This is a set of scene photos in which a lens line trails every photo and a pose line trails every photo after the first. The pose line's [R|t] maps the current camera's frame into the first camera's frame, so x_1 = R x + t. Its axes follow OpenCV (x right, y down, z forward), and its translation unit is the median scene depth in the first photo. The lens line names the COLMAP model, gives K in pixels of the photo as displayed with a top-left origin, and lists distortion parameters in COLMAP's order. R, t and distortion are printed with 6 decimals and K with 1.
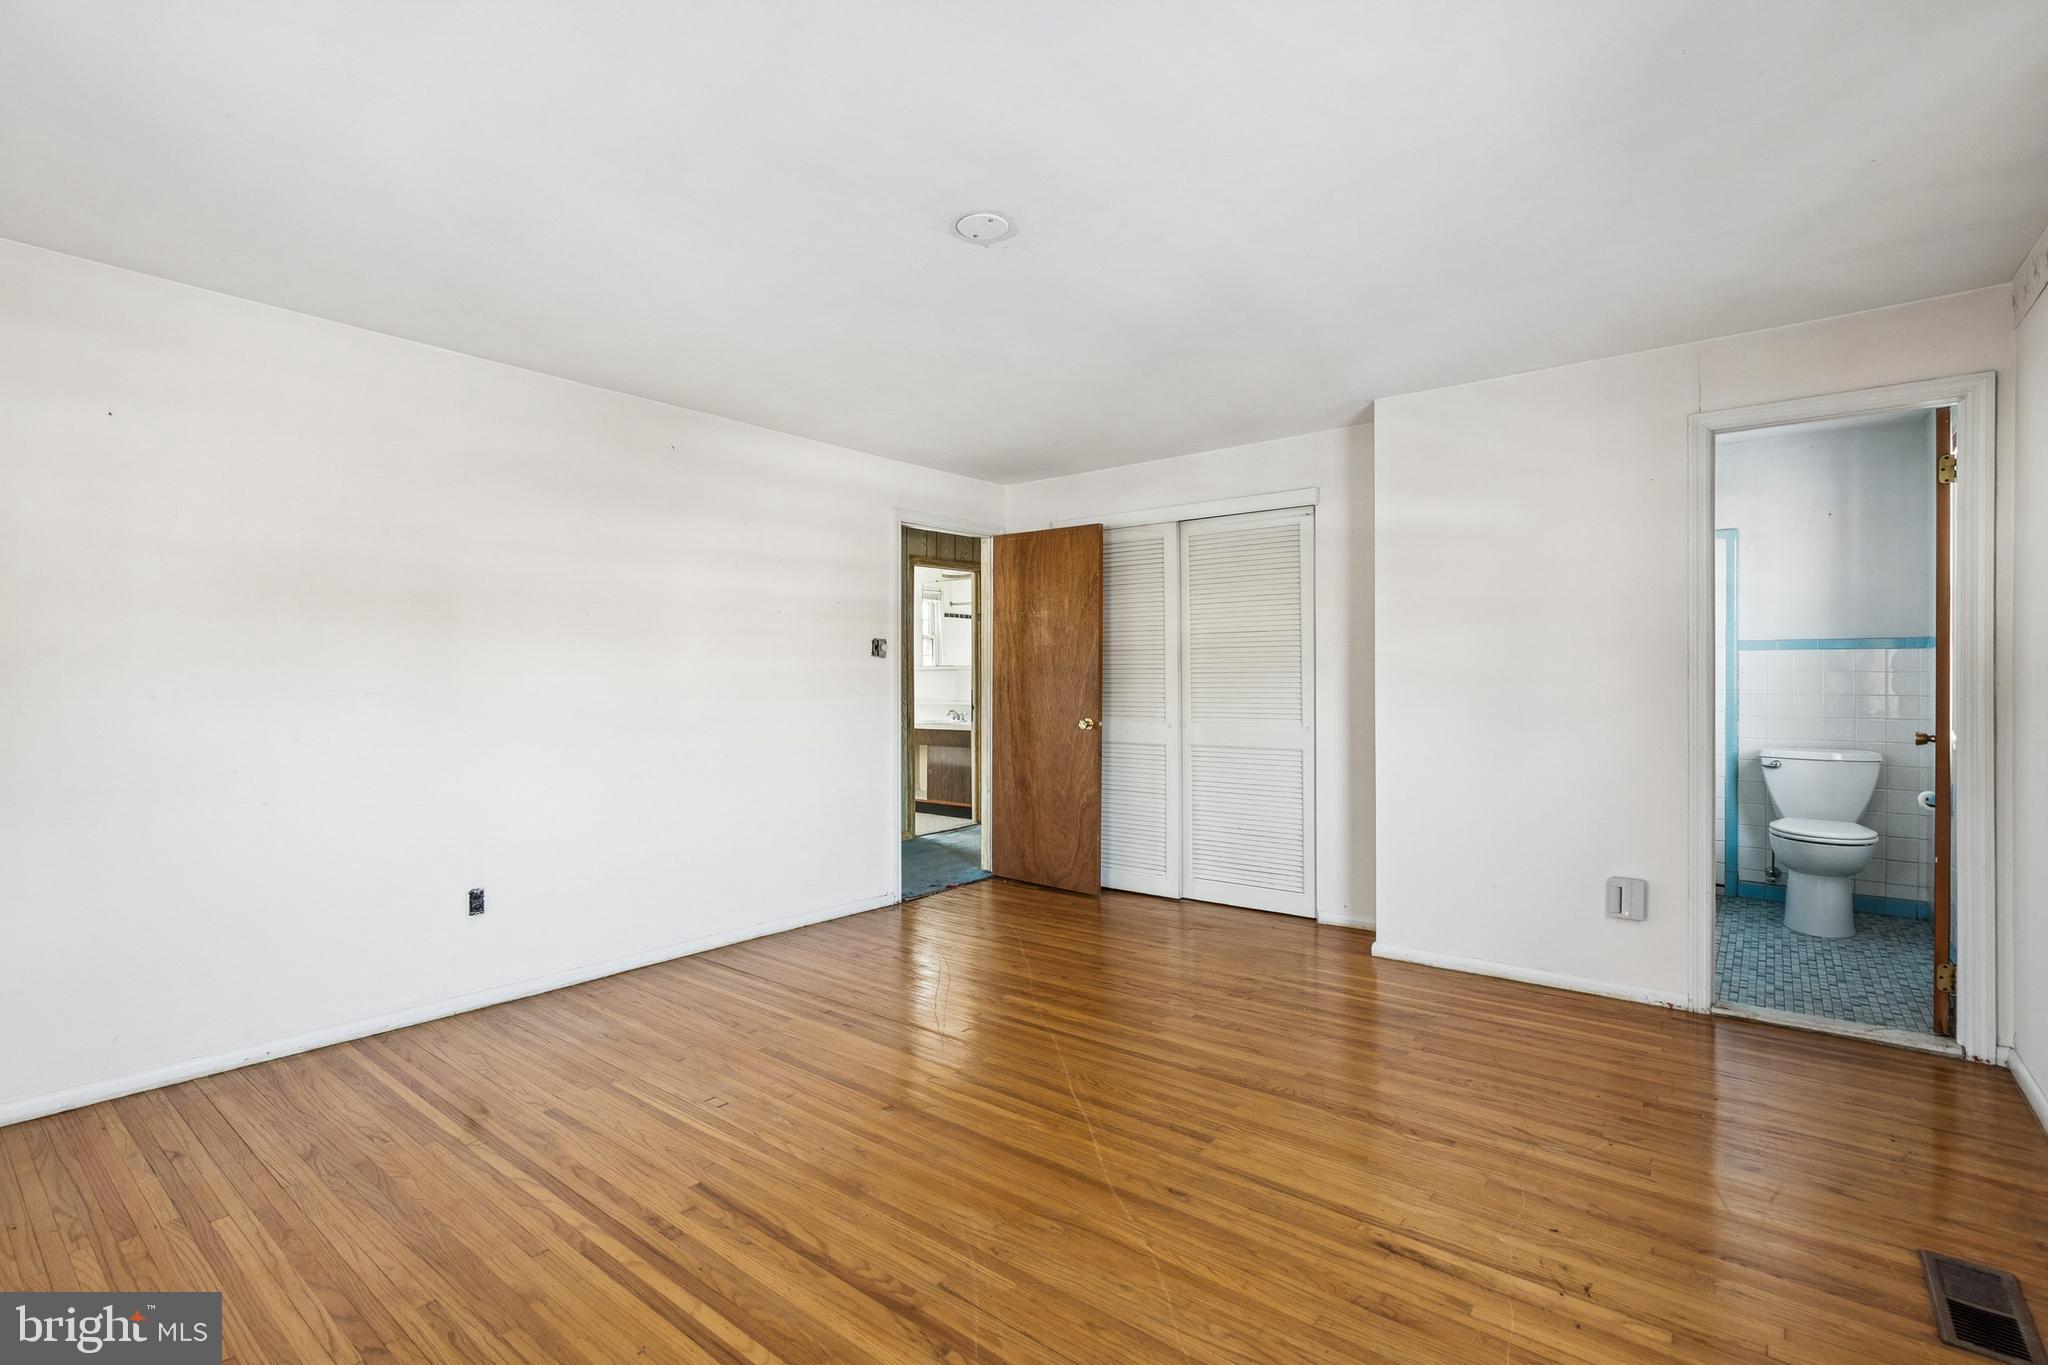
lens RADIAL K [[938.4, 0, 1019.4], [0, 938.4, 677.9], [0, 0, 1]] dist [-0.000244, 0.000034]
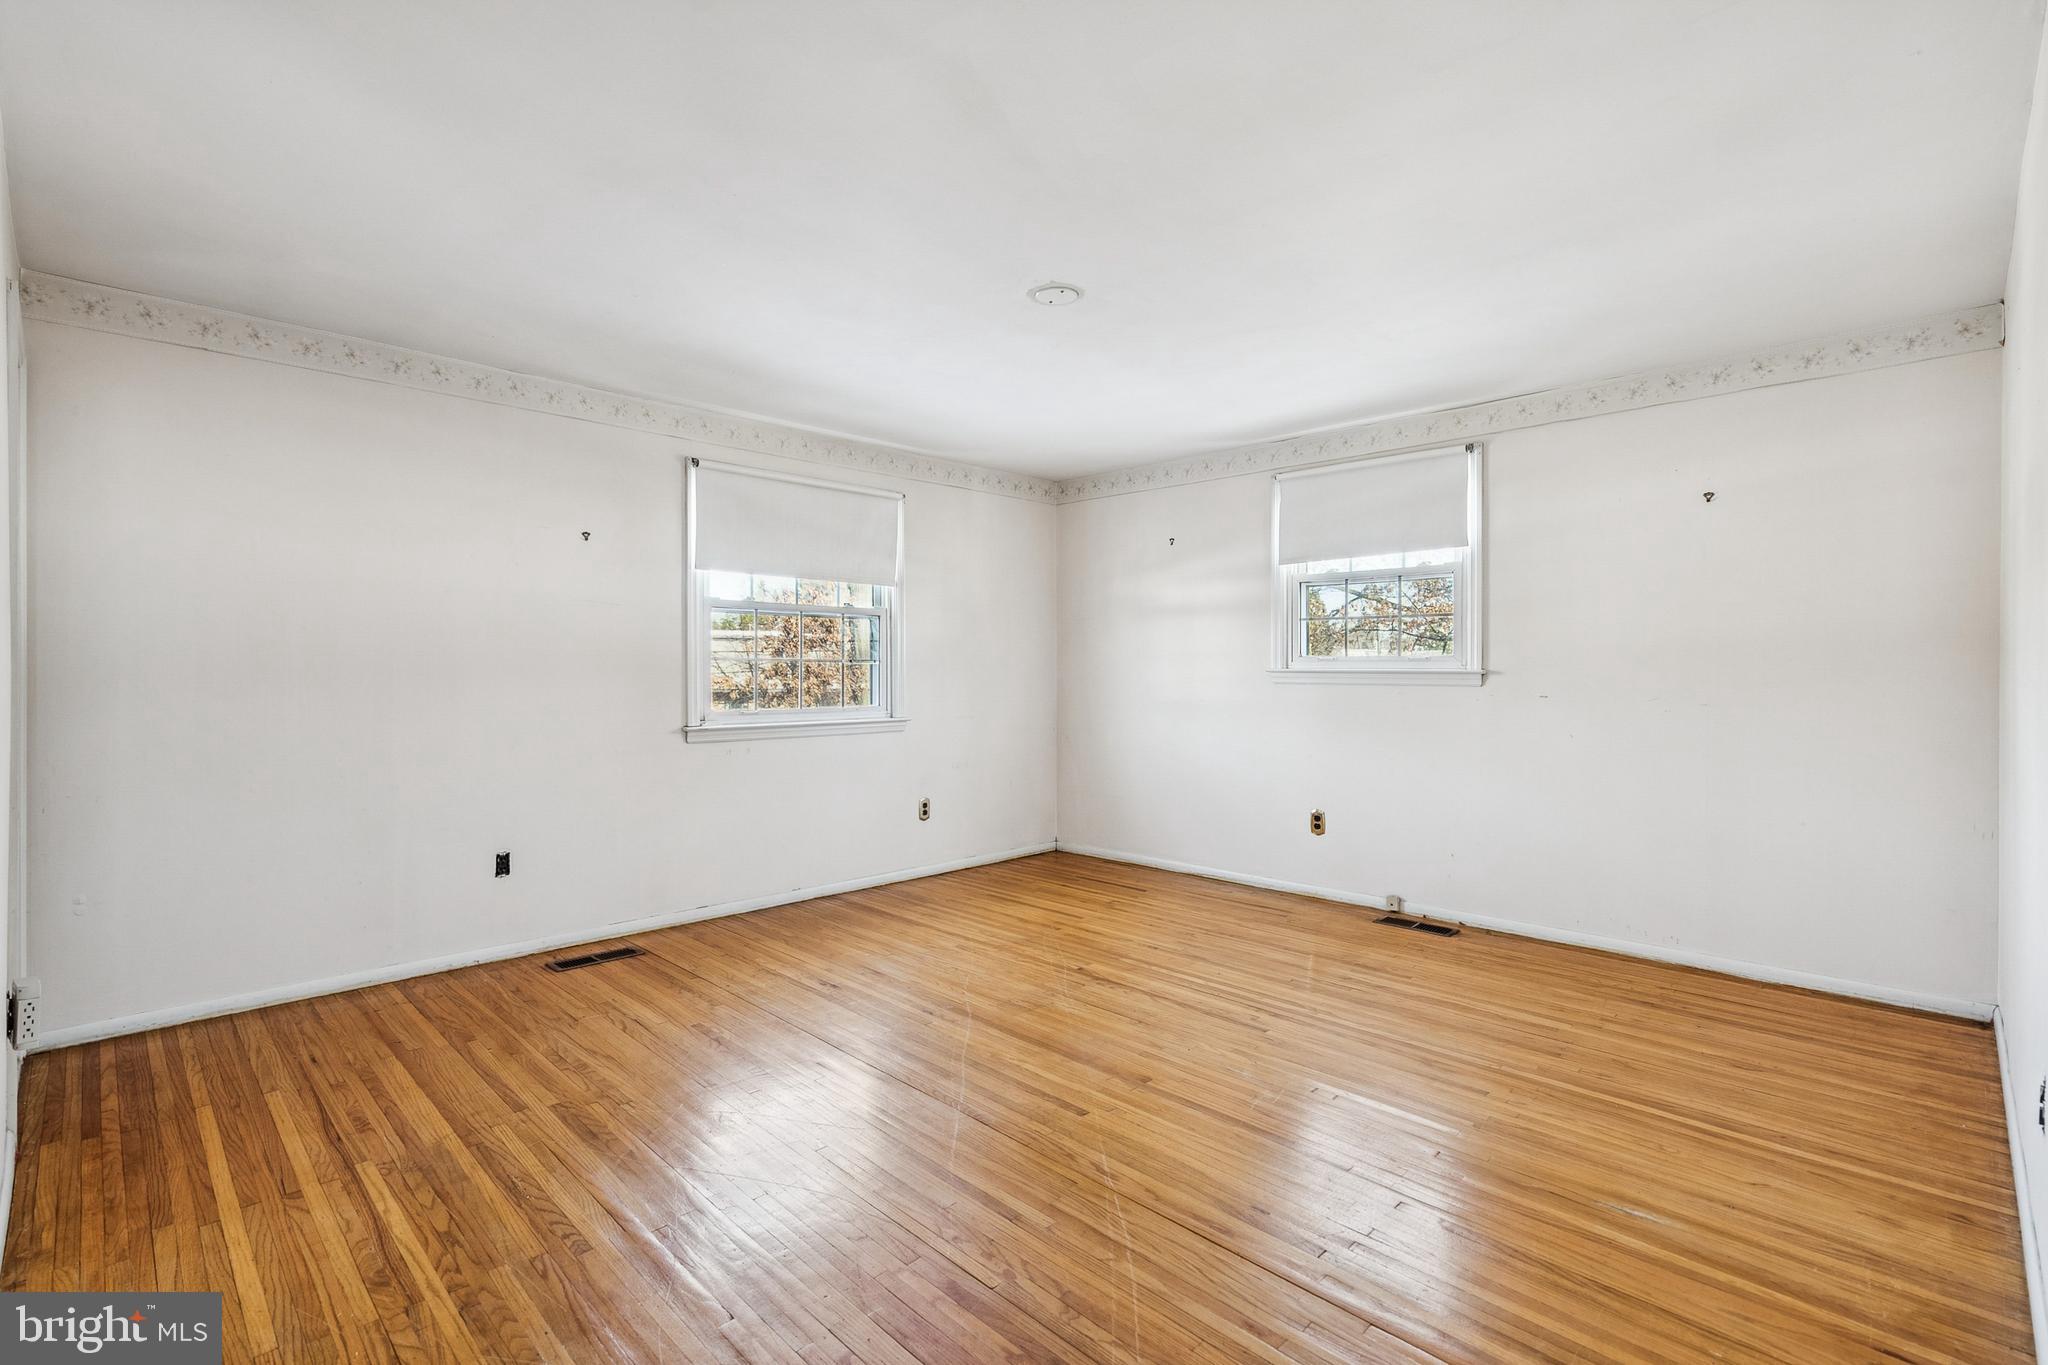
lens RADIAL K [[938.4, 0, 1021.2], [0, 938.4, 675.3], [0, 0, 1]] dist [-0.000244, 0.000034]
pose [[-0.994750, 0.000910, 0.102330, -0.128331], [0.001493, 0.999983, 0.005619, 0.009651], [-0.102323, 0.005742, -0.994735, 2.423380]]
